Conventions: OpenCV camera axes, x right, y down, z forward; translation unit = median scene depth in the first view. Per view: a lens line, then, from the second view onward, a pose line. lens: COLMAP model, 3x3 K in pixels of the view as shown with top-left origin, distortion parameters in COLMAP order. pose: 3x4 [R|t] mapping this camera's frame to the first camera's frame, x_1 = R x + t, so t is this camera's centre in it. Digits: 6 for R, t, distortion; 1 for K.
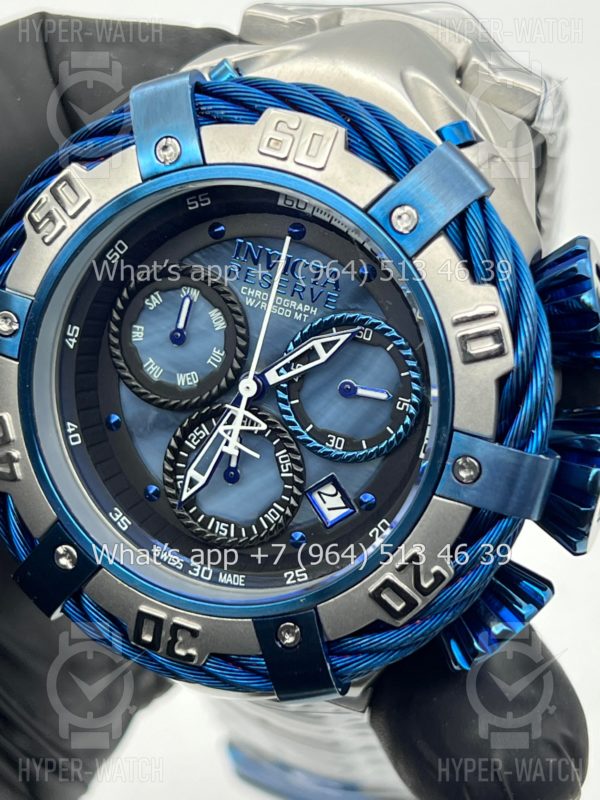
lens RADIAL K [[1876.1, 0, 296.7], [0, 1876.1, 407.2], [0, 0, 1]] dist [0.230423, 0.000000]
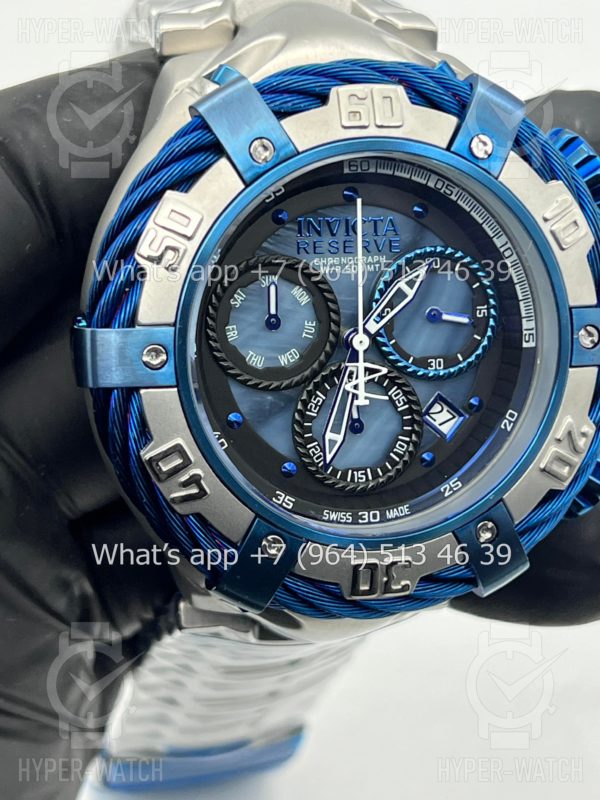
lens RADIAL K [[1876.1, 0, 302.1], [0, 1876.1, 399.2], [0, 0, 1]] dist [0.230423, 0.000000]
pose [[0.824748, -0.329369, 0.459681, -0.570838], [0.331751, 0.940105, 0.078380, -0.076447], [-0.457964, 0.087856, 0.884619, 0.046218]]
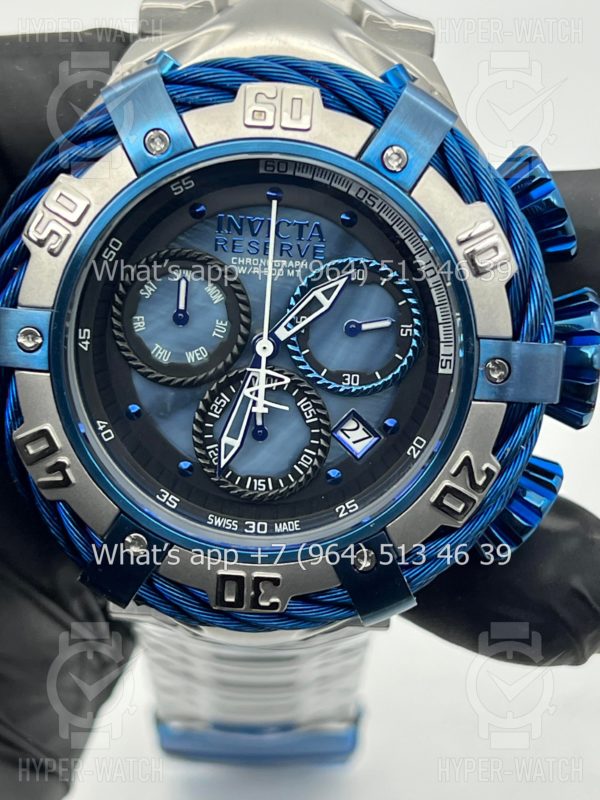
lens RADIAL K [[1876.1, 0, 303.6], [0, 1876.1, 415.8], [0, 0, 1]] dist [0.230423, 0.000000]
pose [[0.943838, -0.232058, 0.235198, -0.264717], [0.229048, 0.972575, 0.040435, -0.010957], [-0.238131, 0.015707, 0.971106, -0.039803]]
